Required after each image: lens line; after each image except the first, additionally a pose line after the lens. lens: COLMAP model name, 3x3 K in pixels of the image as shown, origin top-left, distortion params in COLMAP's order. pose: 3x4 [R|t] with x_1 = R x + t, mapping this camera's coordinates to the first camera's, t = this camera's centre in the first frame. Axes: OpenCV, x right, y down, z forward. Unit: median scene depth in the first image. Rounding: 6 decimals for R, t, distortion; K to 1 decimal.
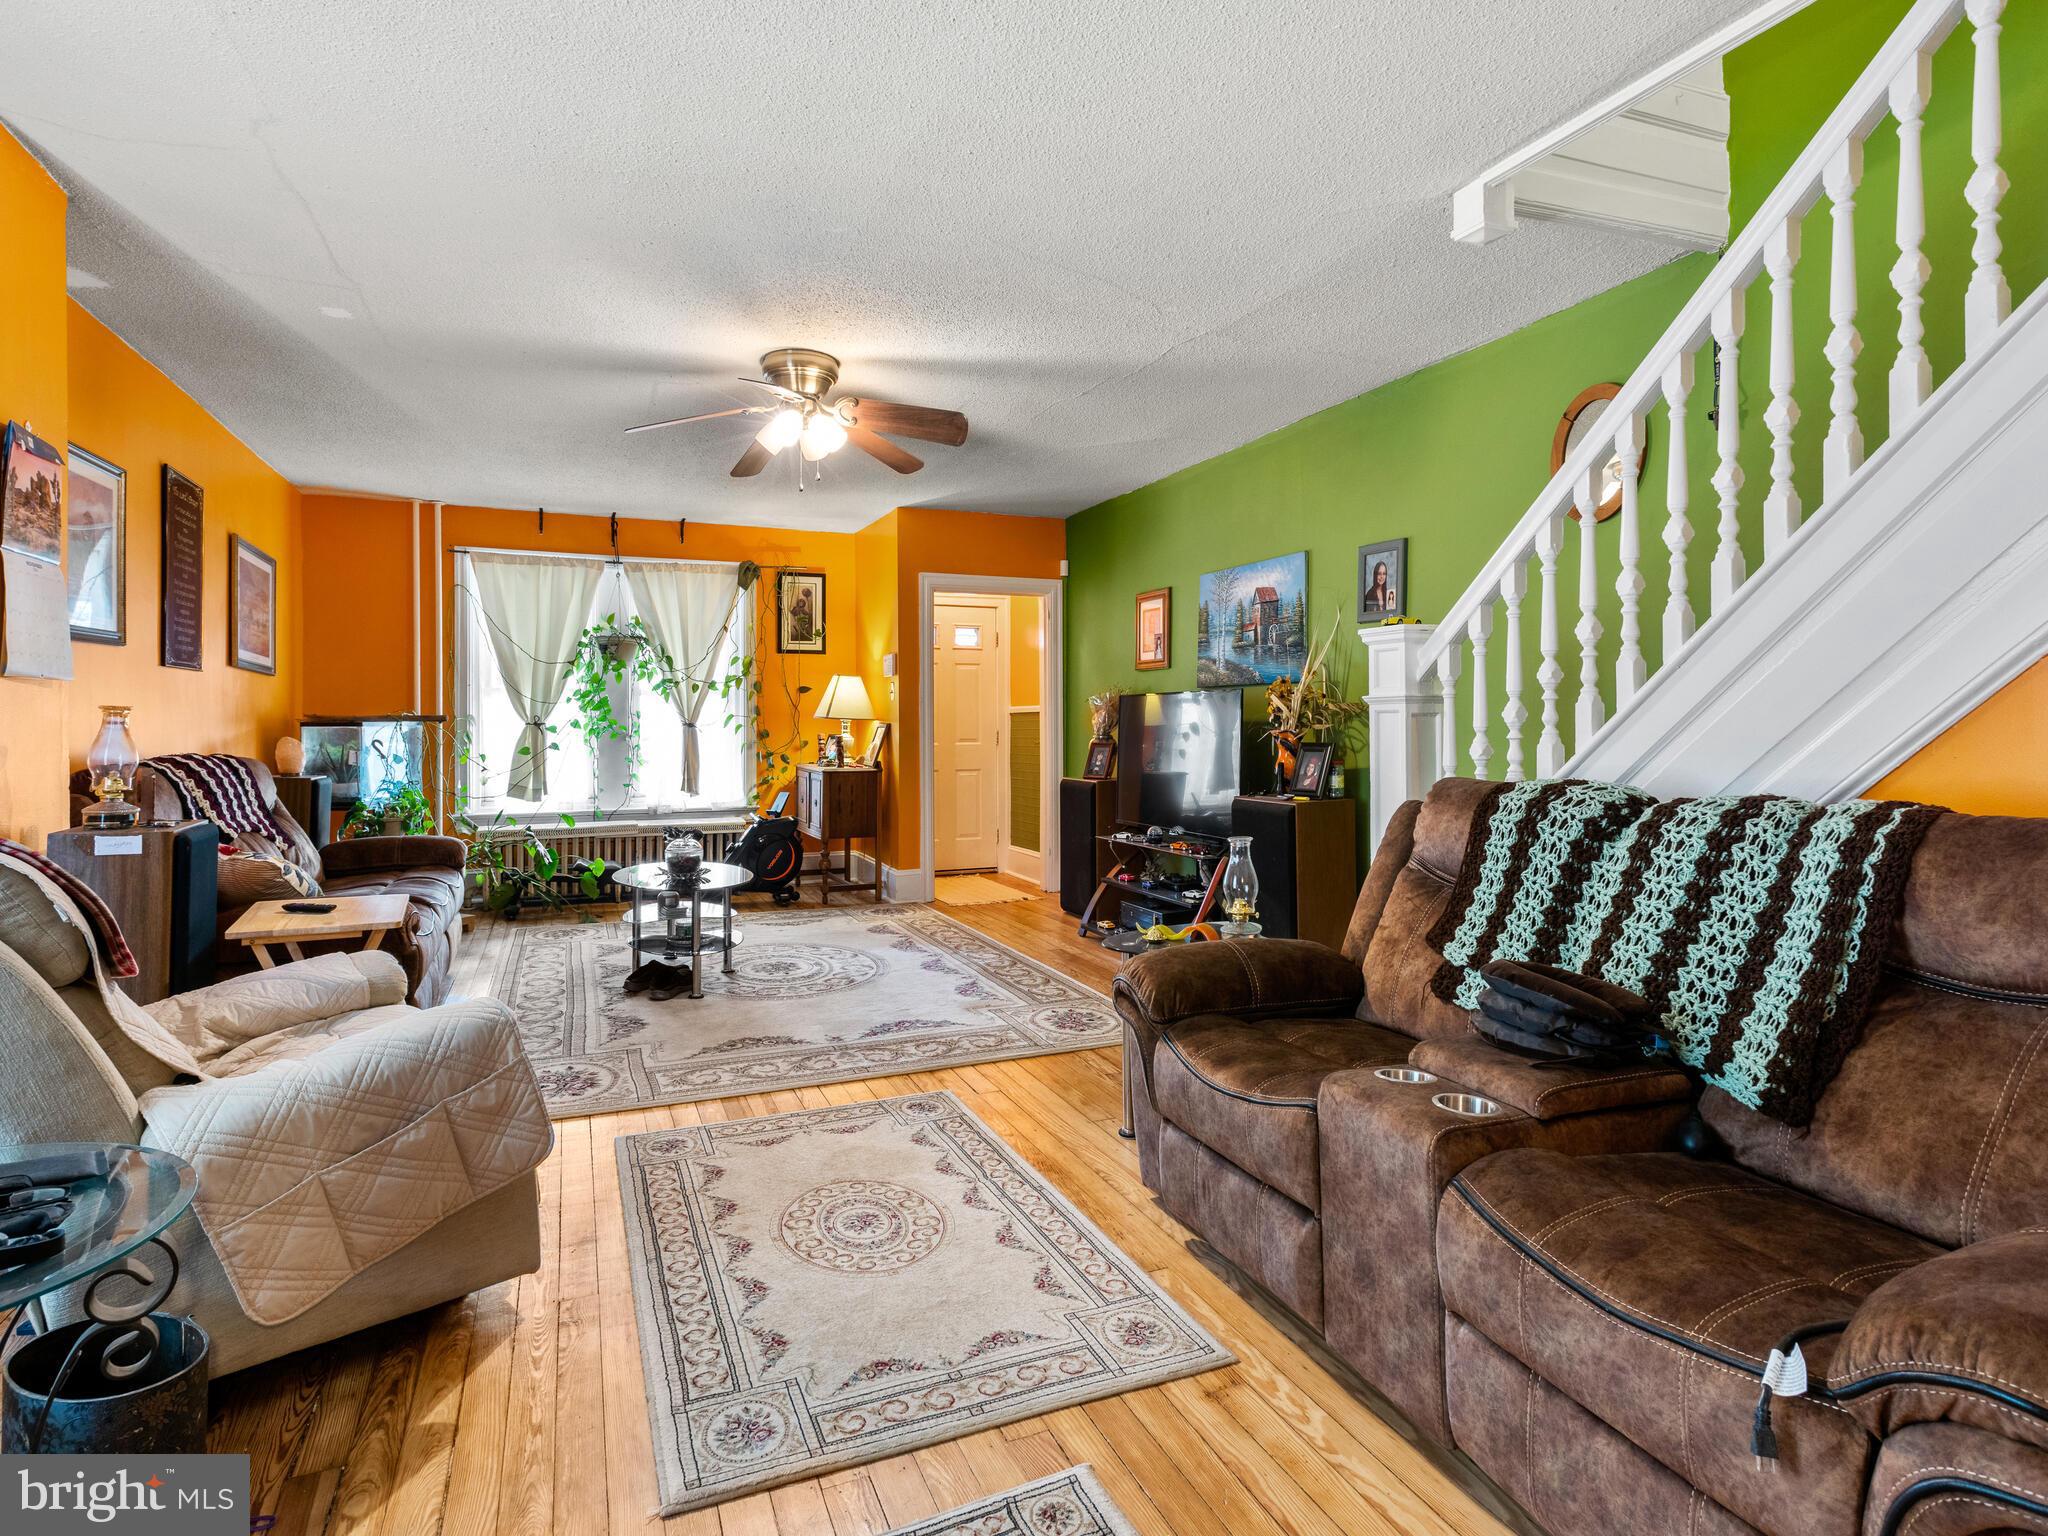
lens RADIAL K [[1092.8, 0, 1021.9], [0, 1092.8, 724.7], [0, 0, 1]] dist [0.017865, -0.000020]
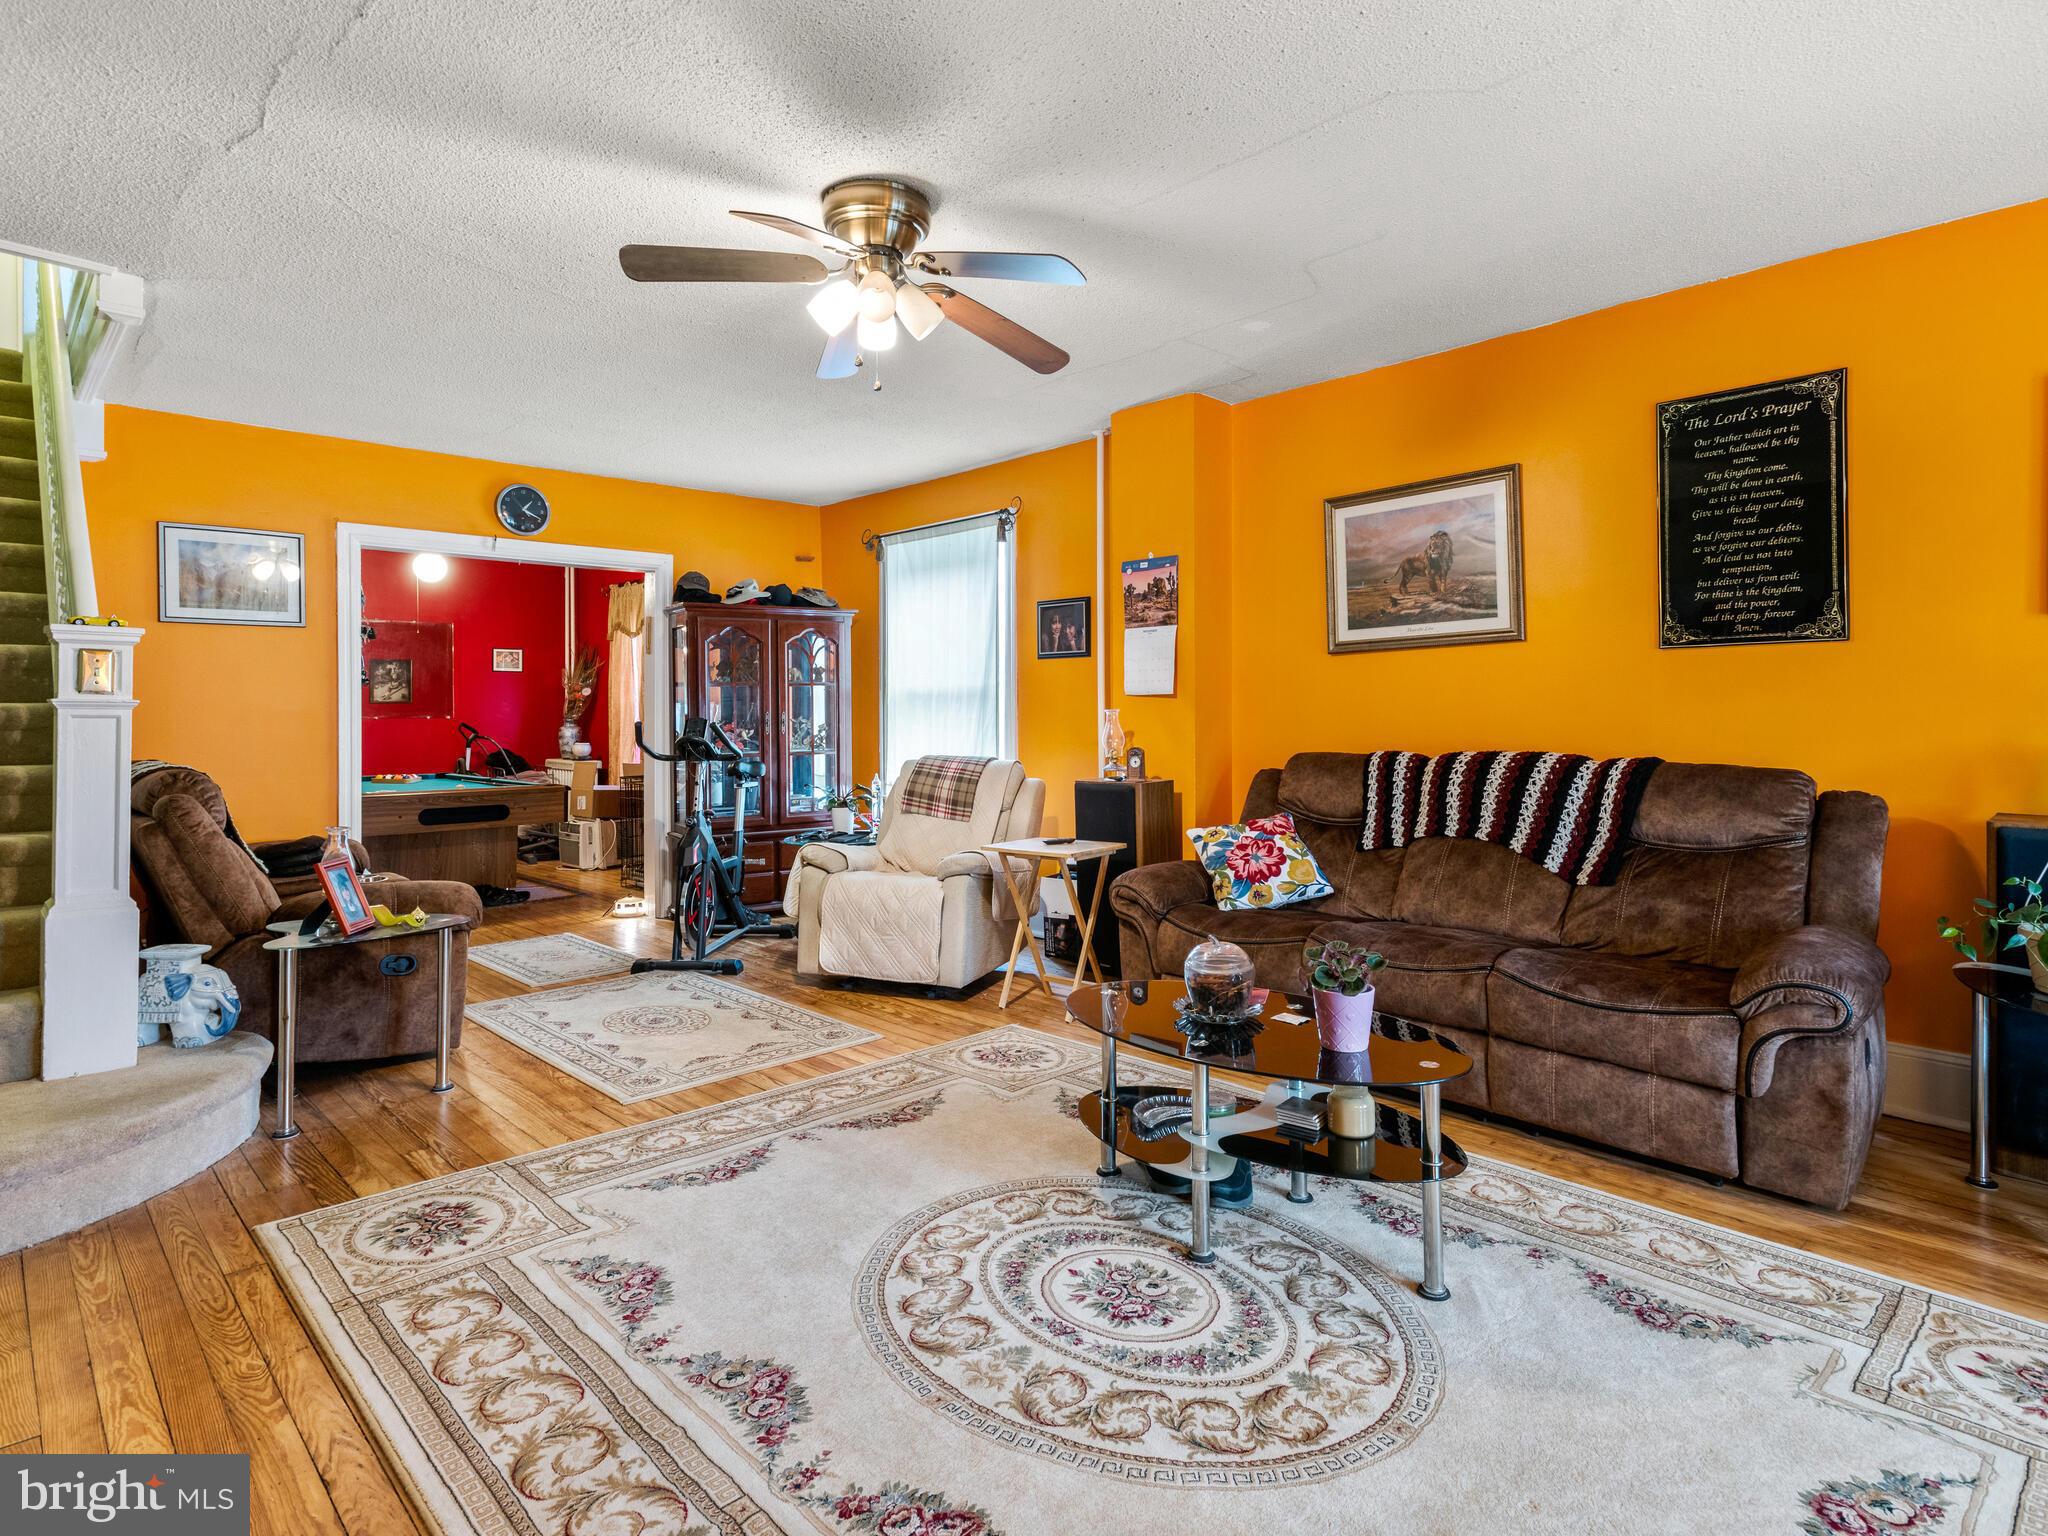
lens RADIAL K [[1092.8, 0, 1021.9], [0, 1092.8, 724.7], [0, 0, 1]] dist [0.017865, -0.000020]
pose [[-0.931862, 0.009959, -0.362677, -0.032509], [0.007986, 0.999944, 0.006938, -0.004295], [0.362726, 0.003569, -0.931889, 1.487536]]
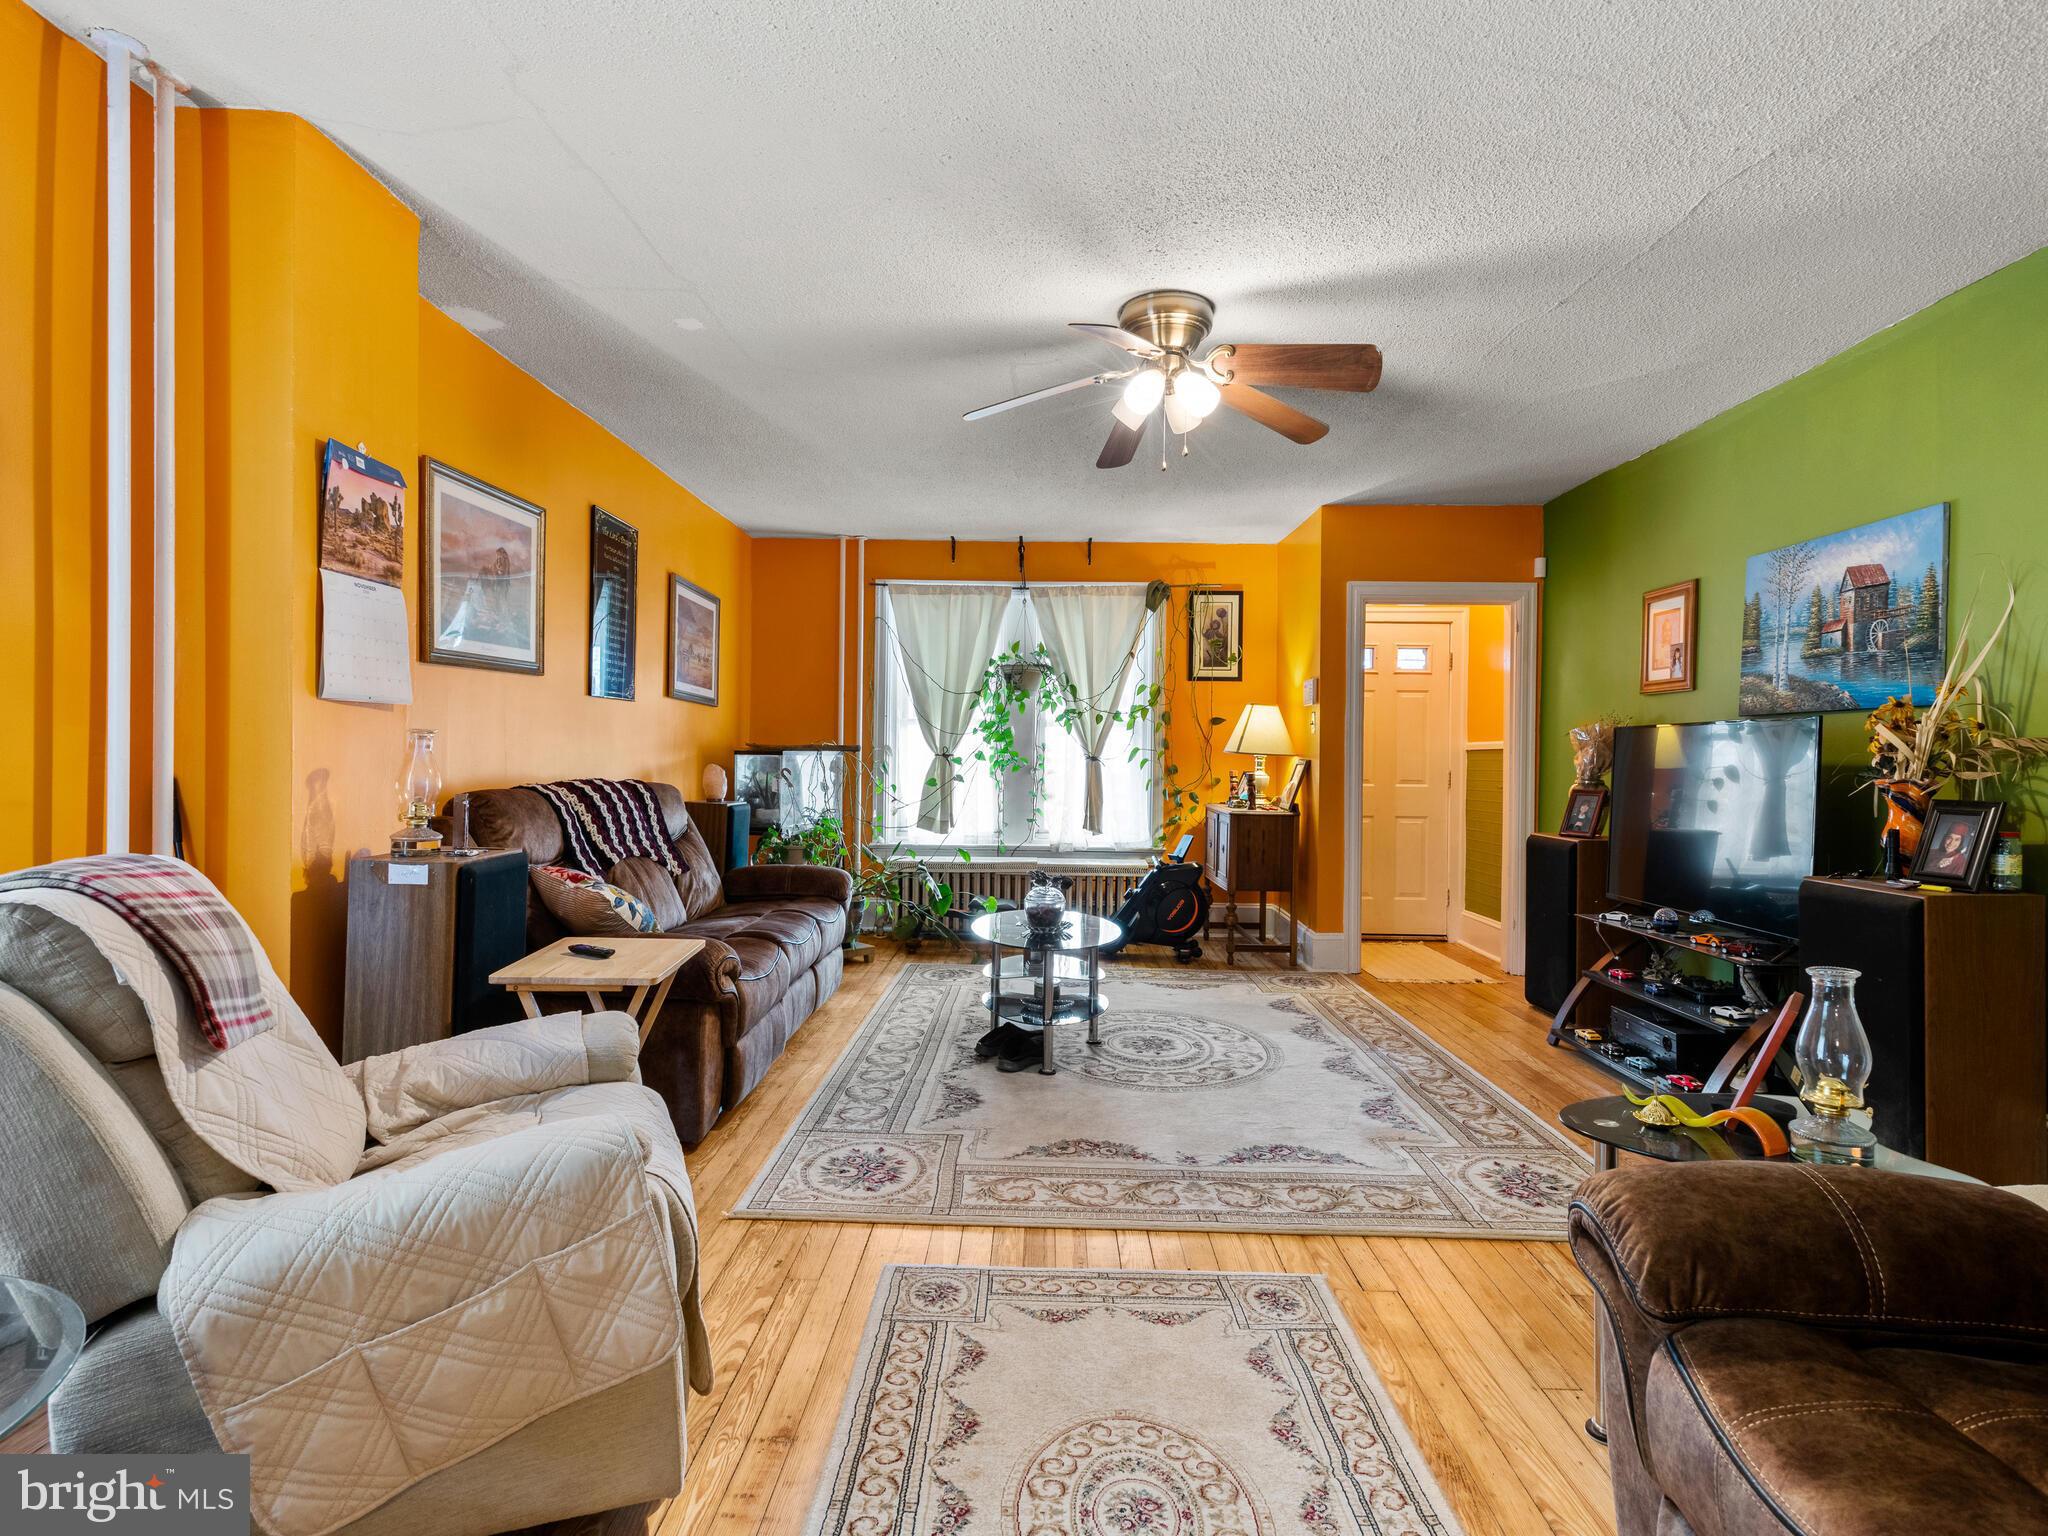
lens RADIAL K [[1085.2, 0, 1023.9], [0, 1085.2, 759.9], [0, 0, 1]] dist [0.017159, -0.002127]
pose [[0.914385, 0.015297, -0.404557, 0.028113], [-0.015472, 0.999876, 0.002839, -0.000414], [0.404550, 0.003663, 0.914508, 0.198531]]
